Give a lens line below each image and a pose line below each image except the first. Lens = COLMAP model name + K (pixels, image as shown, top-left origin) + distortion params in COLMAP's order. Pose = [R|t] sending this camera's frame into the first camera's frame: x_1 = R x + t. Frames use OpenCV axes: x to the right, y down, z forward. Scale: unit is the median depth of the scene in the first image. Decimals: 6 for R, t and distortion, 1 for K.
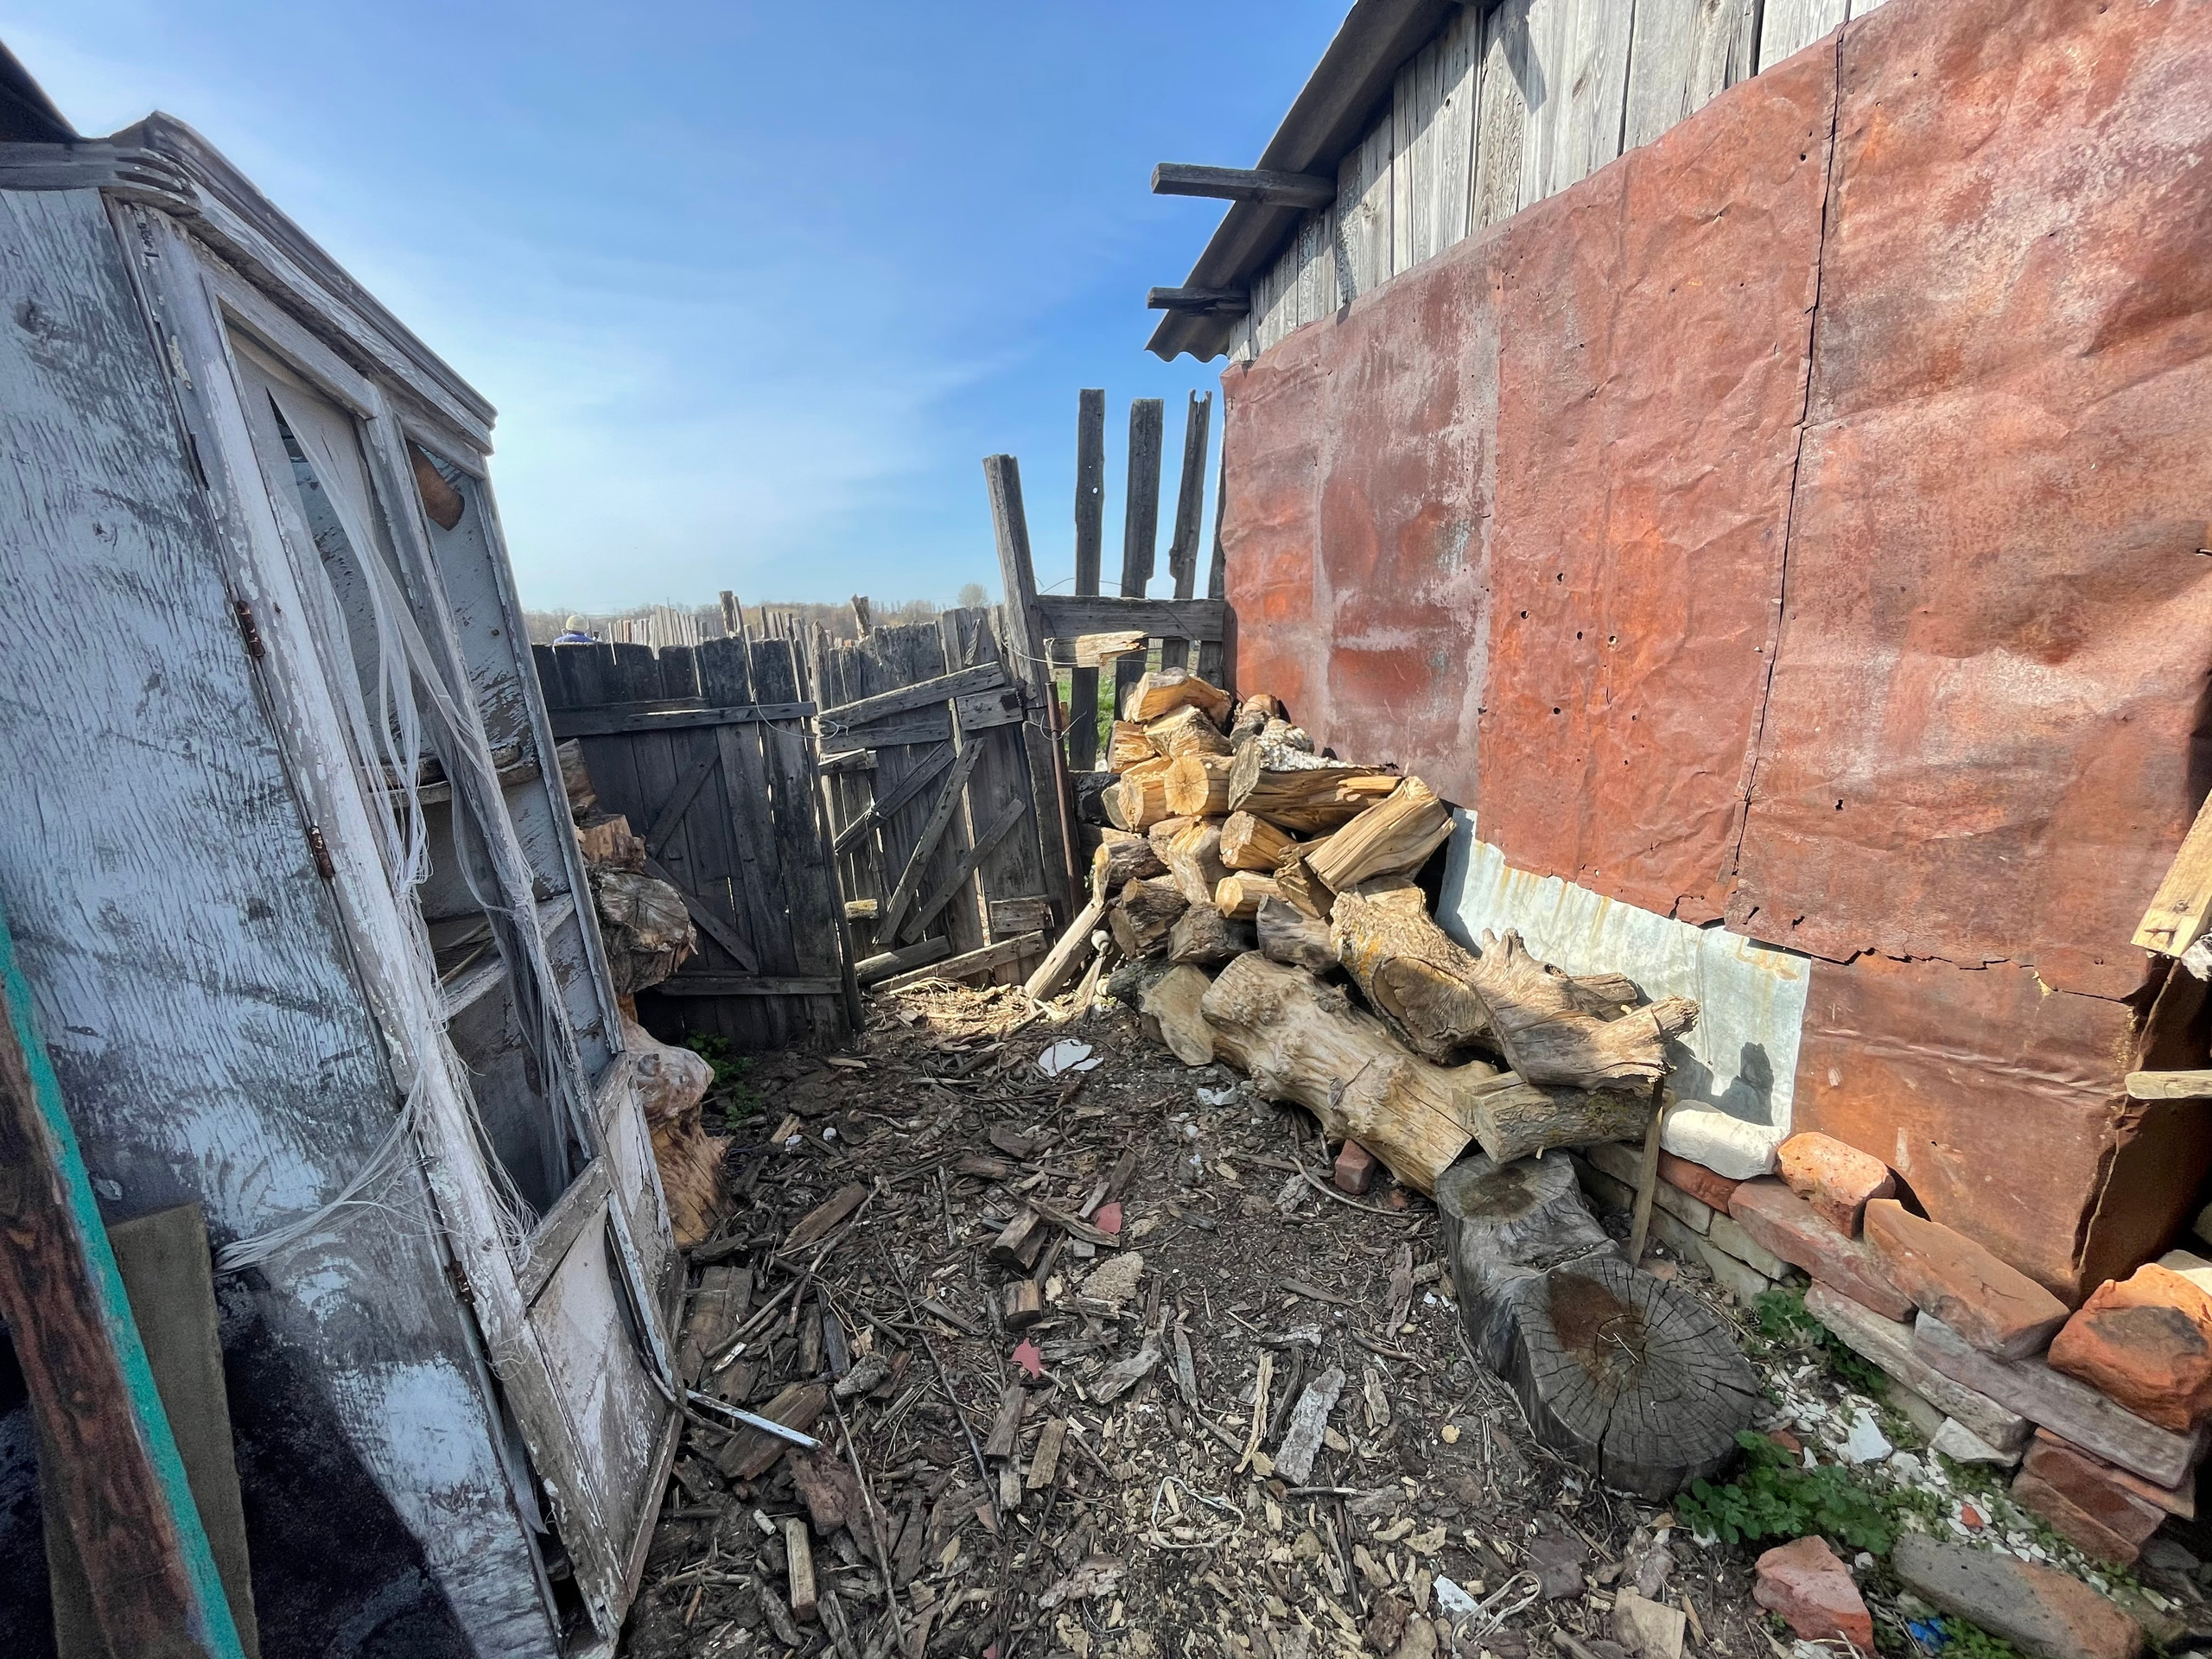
lens RADIAL K [[918.6, 0, 1103.4], [0, 918.6, 833.3], [0, 0, 1]] dist [-0.002330, 0.002033]
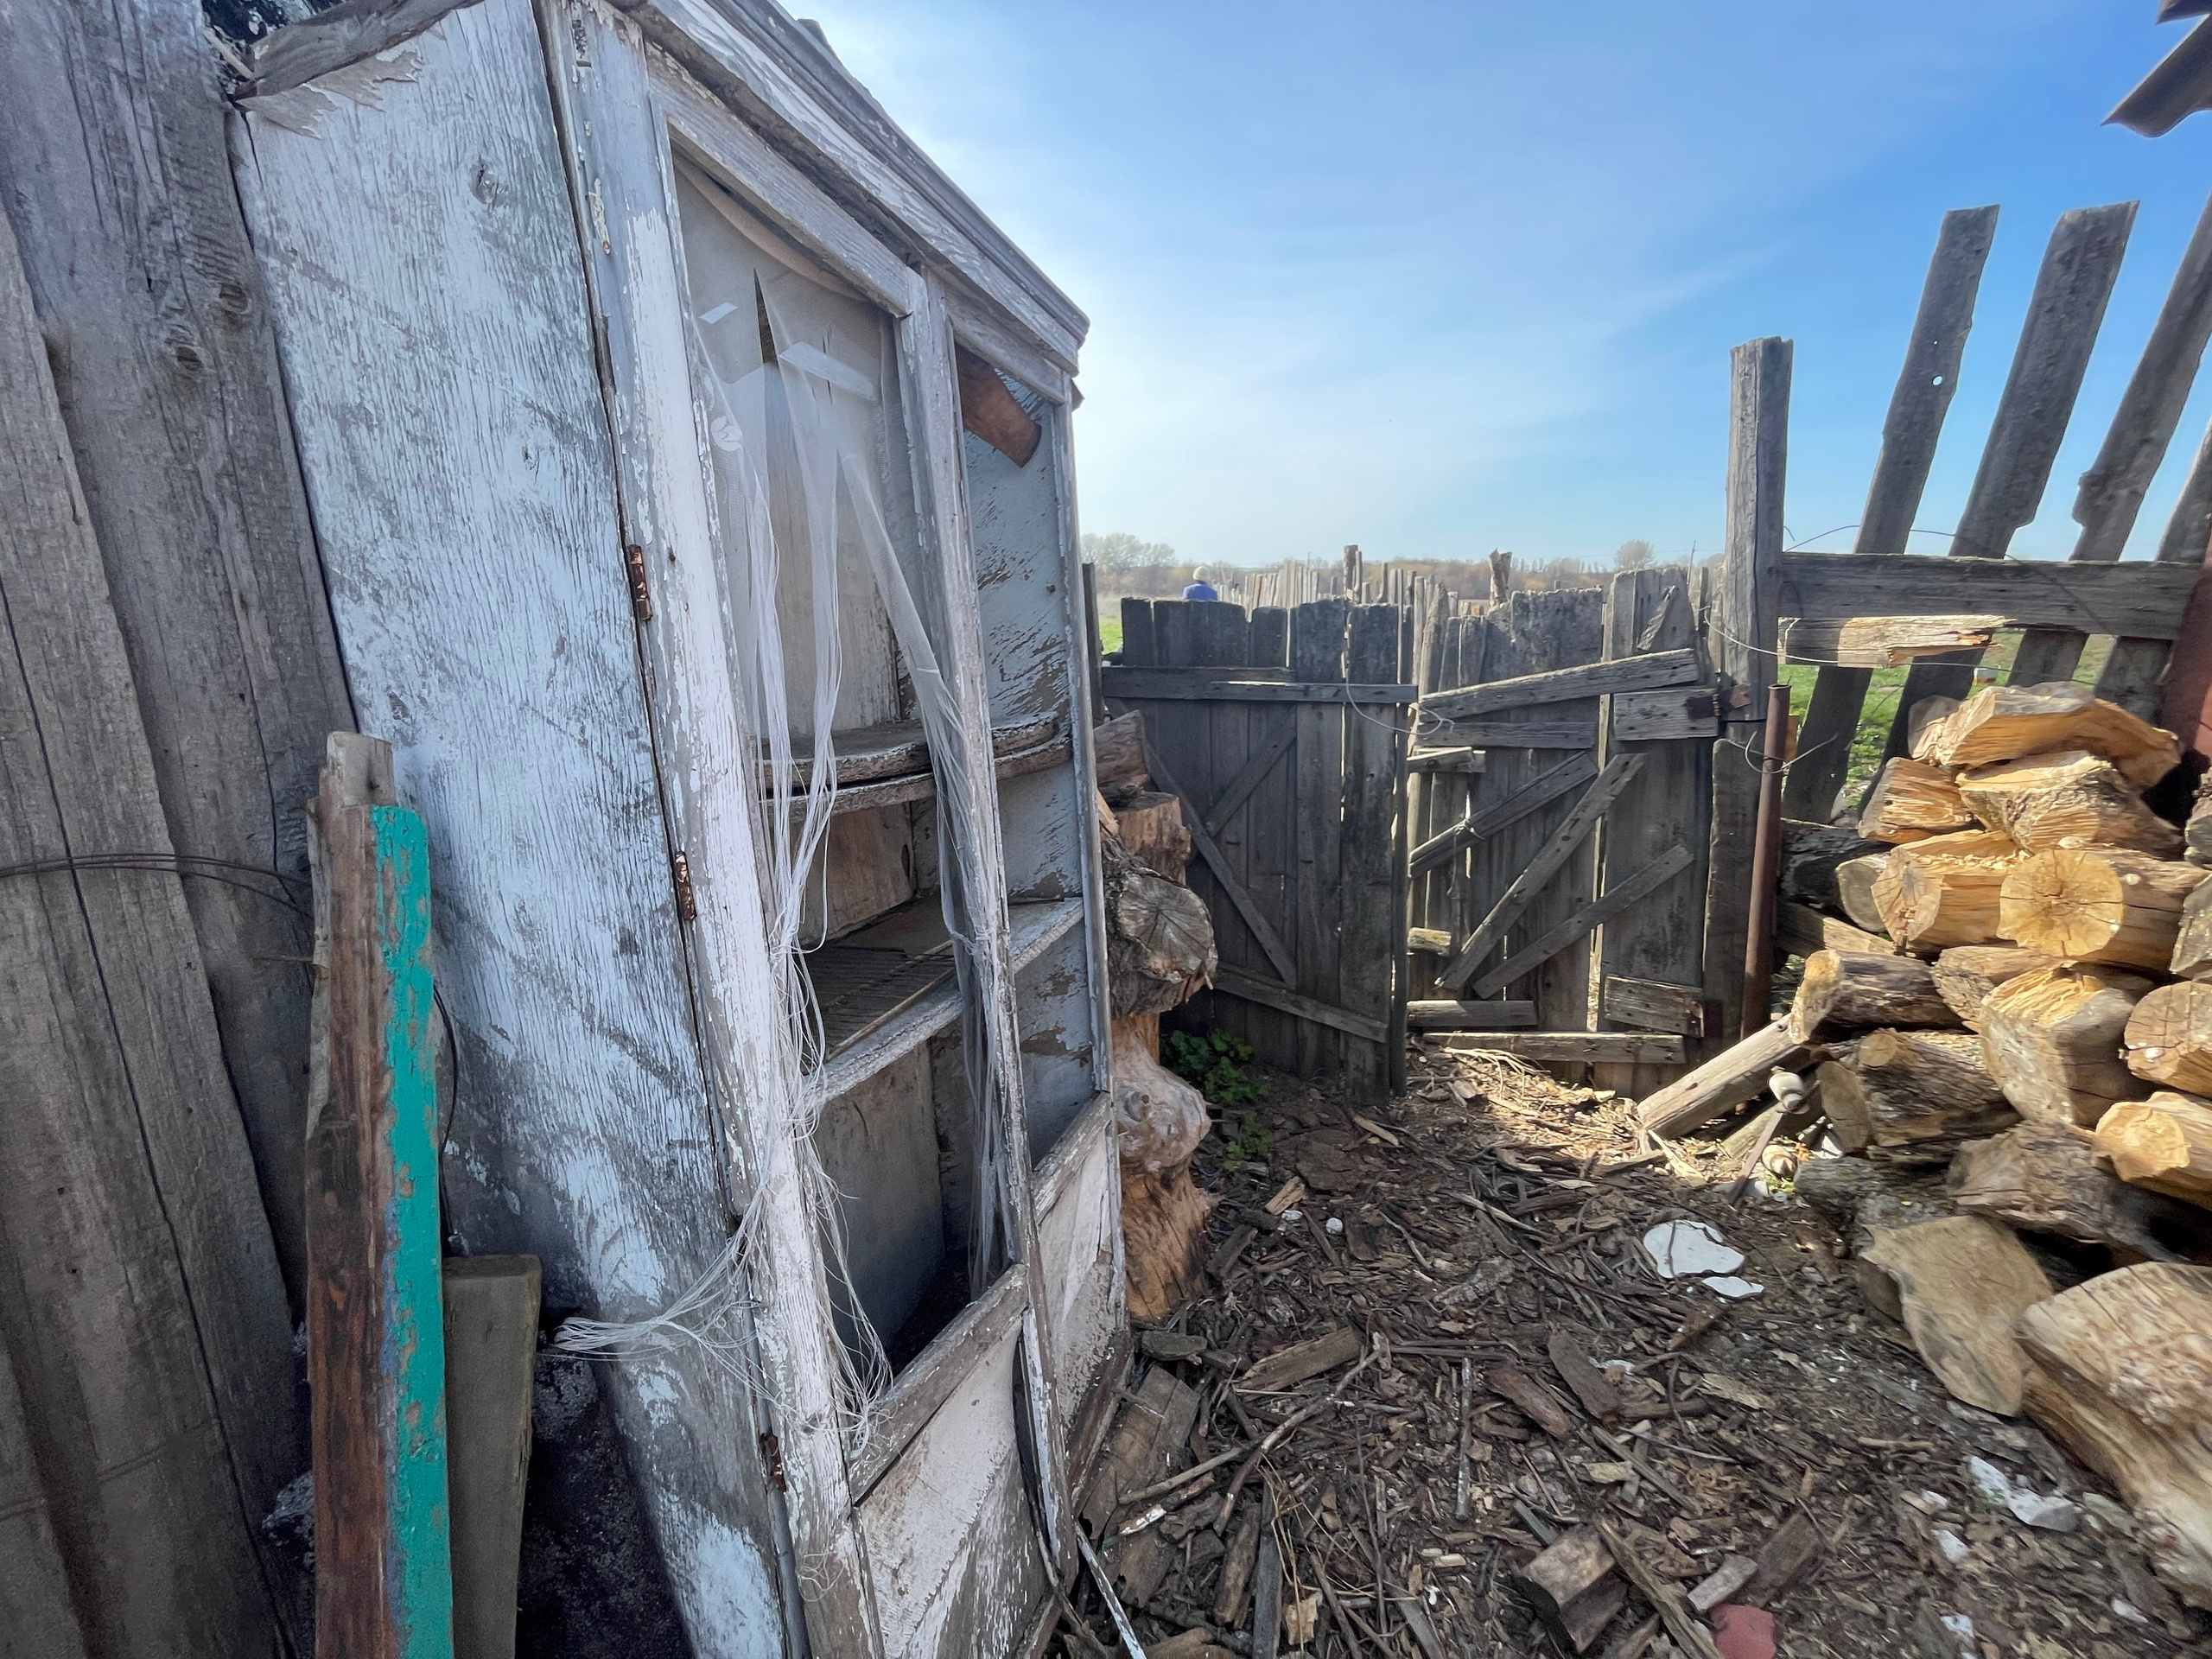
lens RADIAL K [[918.6, 0, 1104.2], [0, 918.6, 826.6], [0, 0, 1]] dist [-0.002330, 0.002033]
pose [[0.799725, 0.178486, -0.573222, -0.078381], [-0.157539, 0.983716, 0.086513, -0.071079], [0.579329, 0.021118, 0.814820, 0.287612]]
